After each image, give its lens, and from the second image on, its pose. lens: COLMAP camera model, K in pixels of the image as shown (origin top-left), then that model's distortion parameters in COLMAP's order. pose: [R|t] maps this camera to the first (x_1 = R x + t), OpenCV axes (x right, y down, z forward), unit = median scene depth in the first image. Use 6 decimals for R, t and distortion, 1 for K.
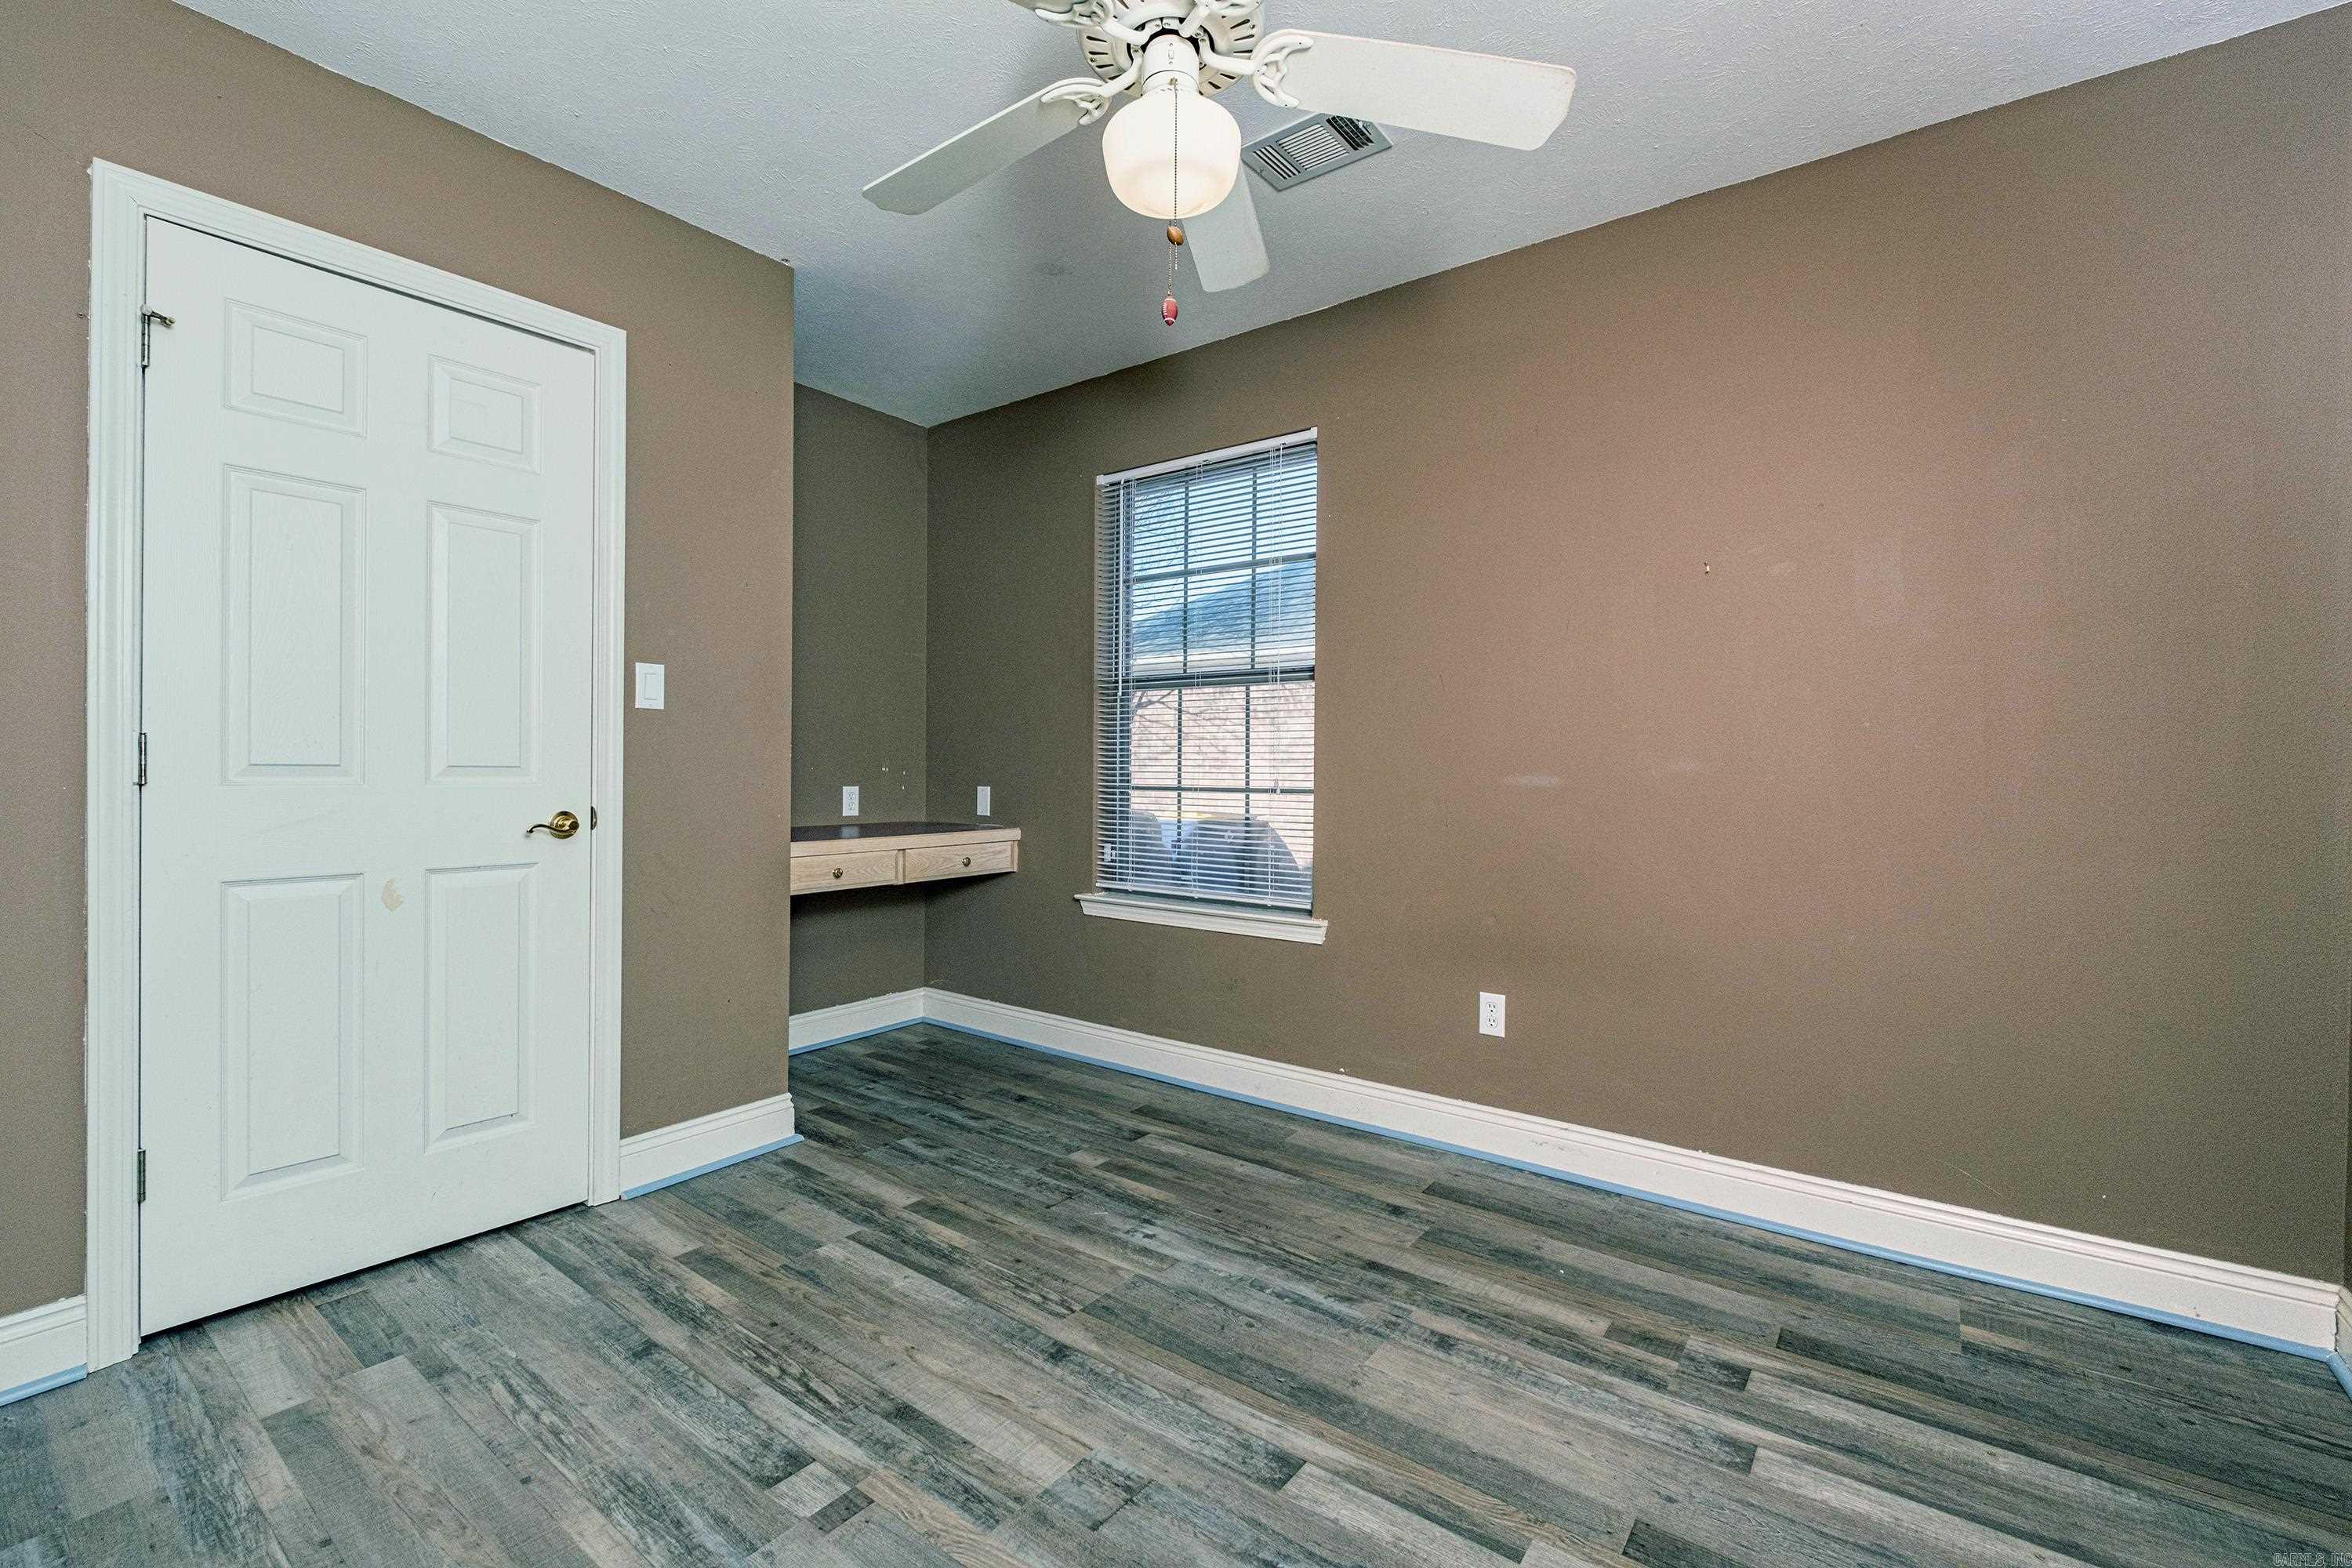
lens RADIAL K [[1018.0, 0, 1171.6], [0, 1018.0, 768.2], [0, 0, 1]] dist [-0.000018, -0.002324]
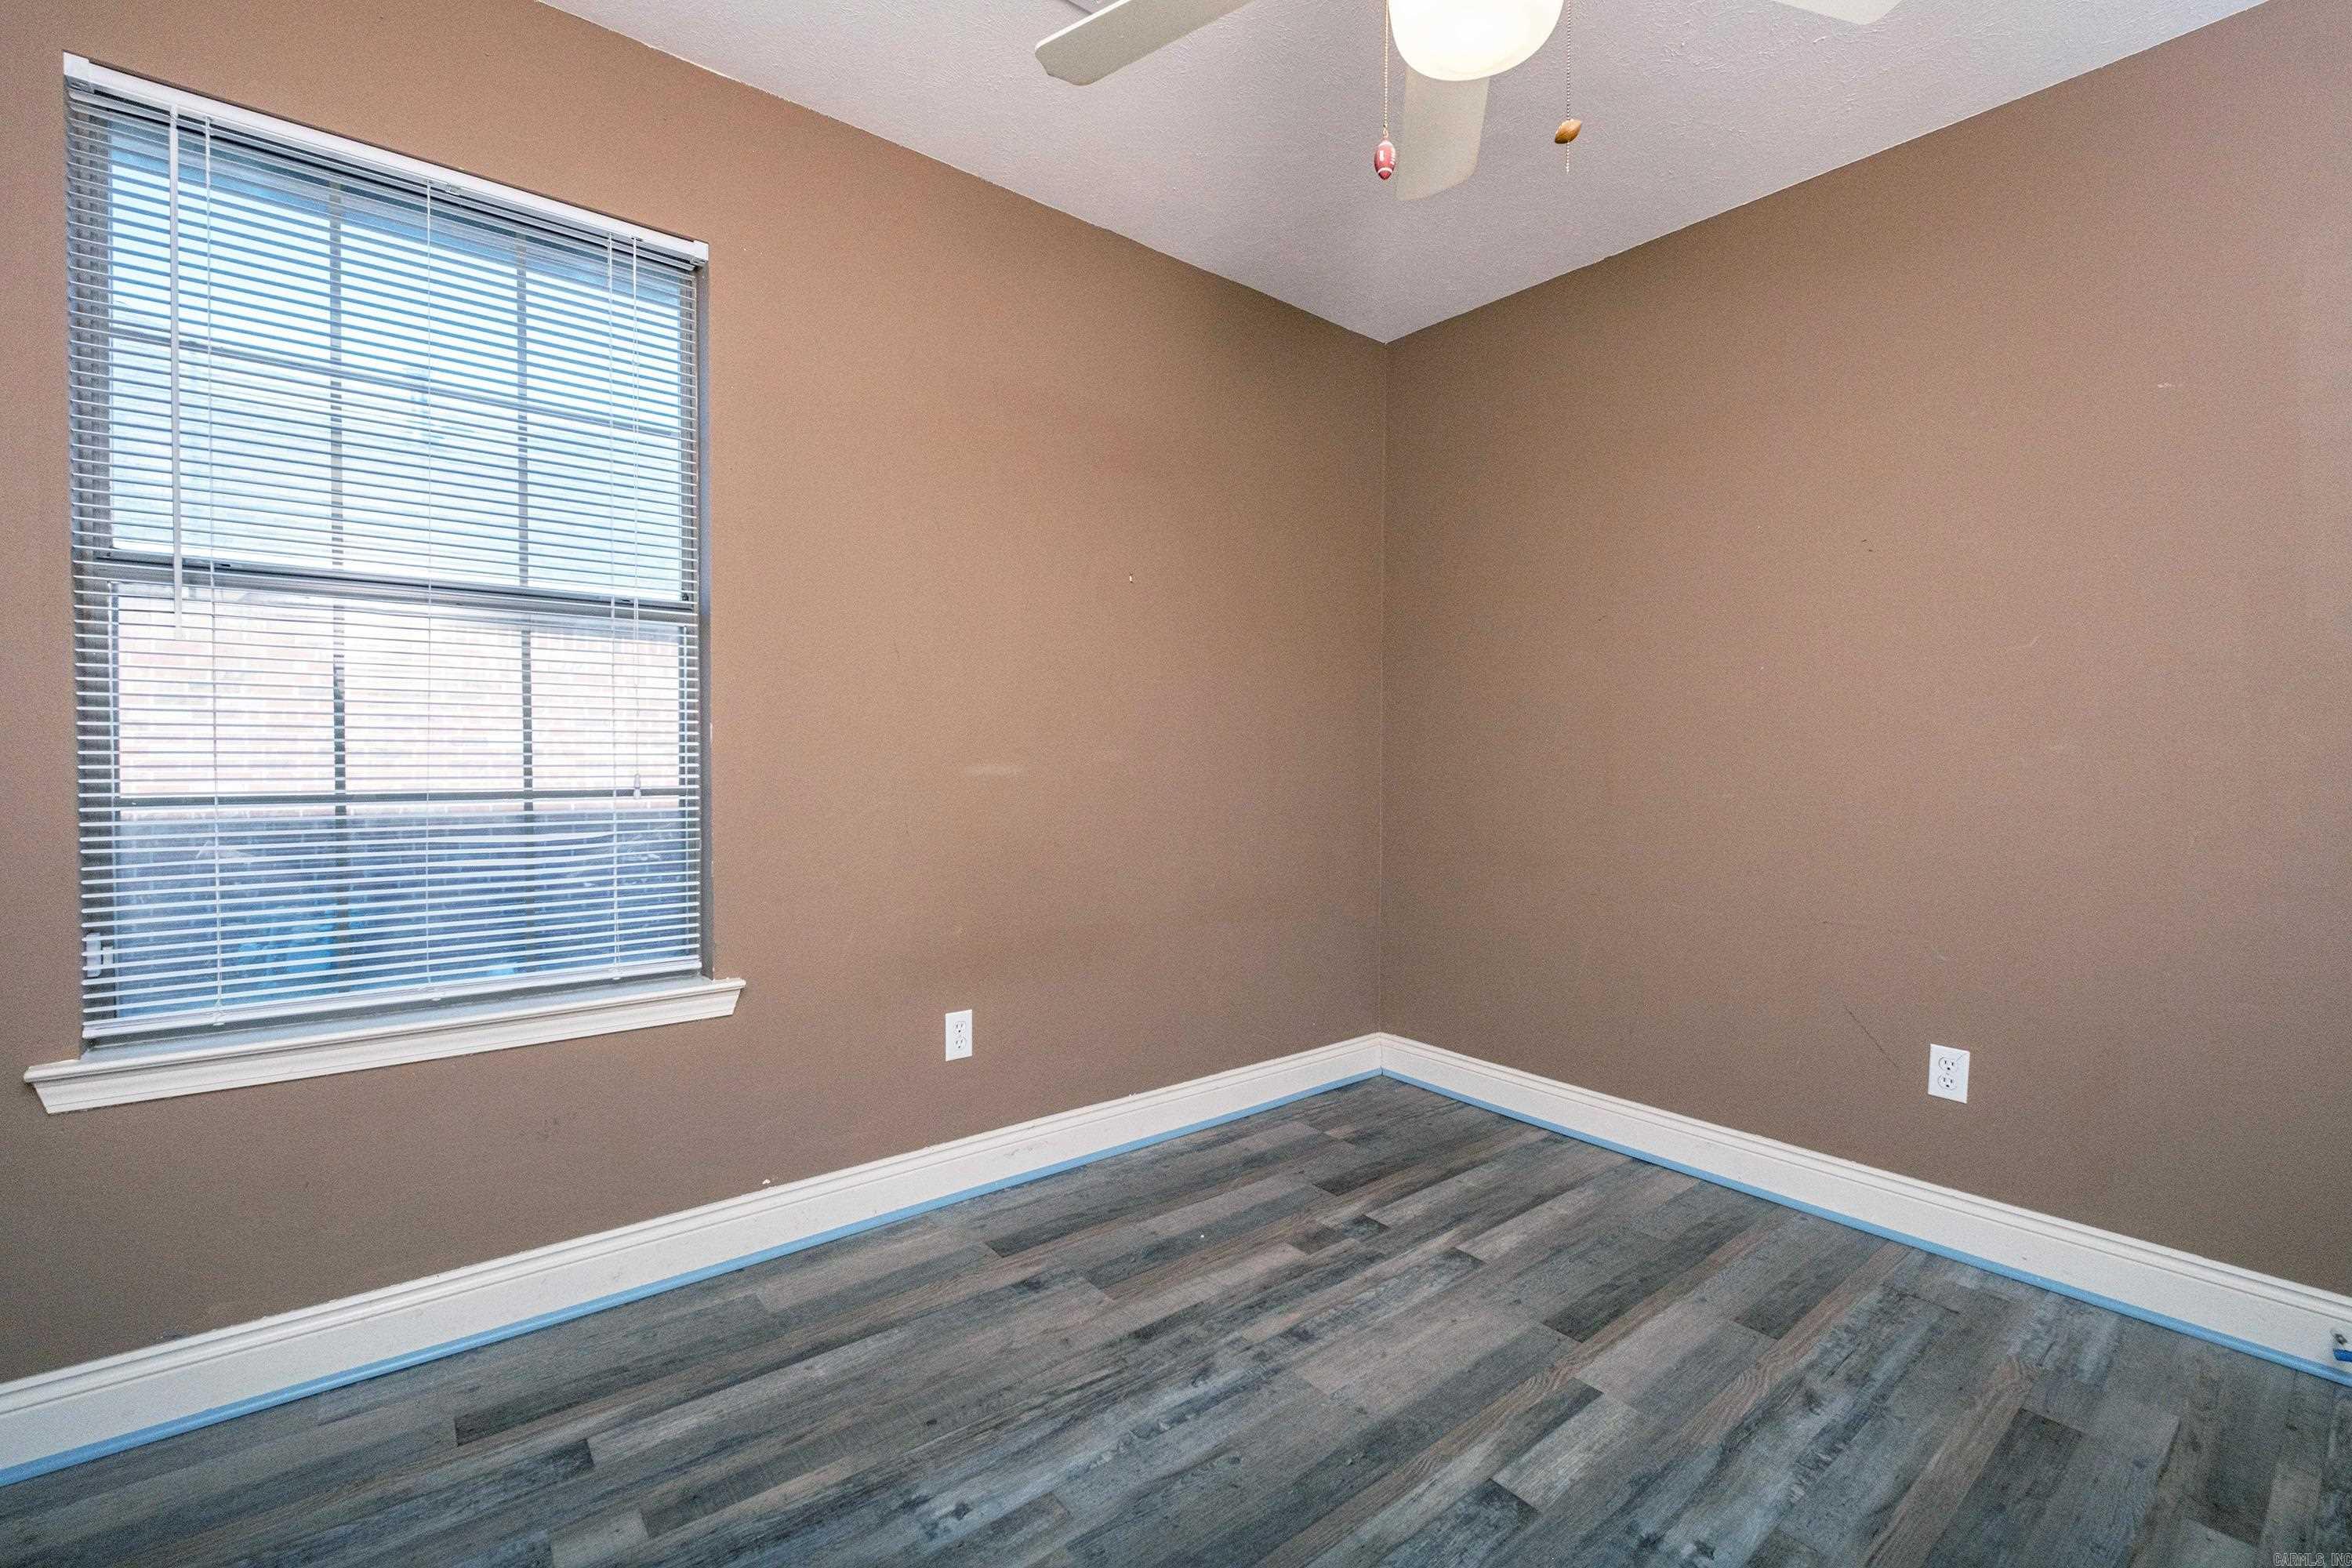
lens RADIAL K [[1018.0, 0, 1179.3], [0, 1018.0, 767.2], [0, 0, 1]] dist [-0.000018, -0.002324]
pose [[0.234542, -0.017152, 0.971955, -0.609979], [-0.000543, 0.999842, 0.017775, -0.007239], [-0.972106, -0.004697, 0.234496, 0.752071]]
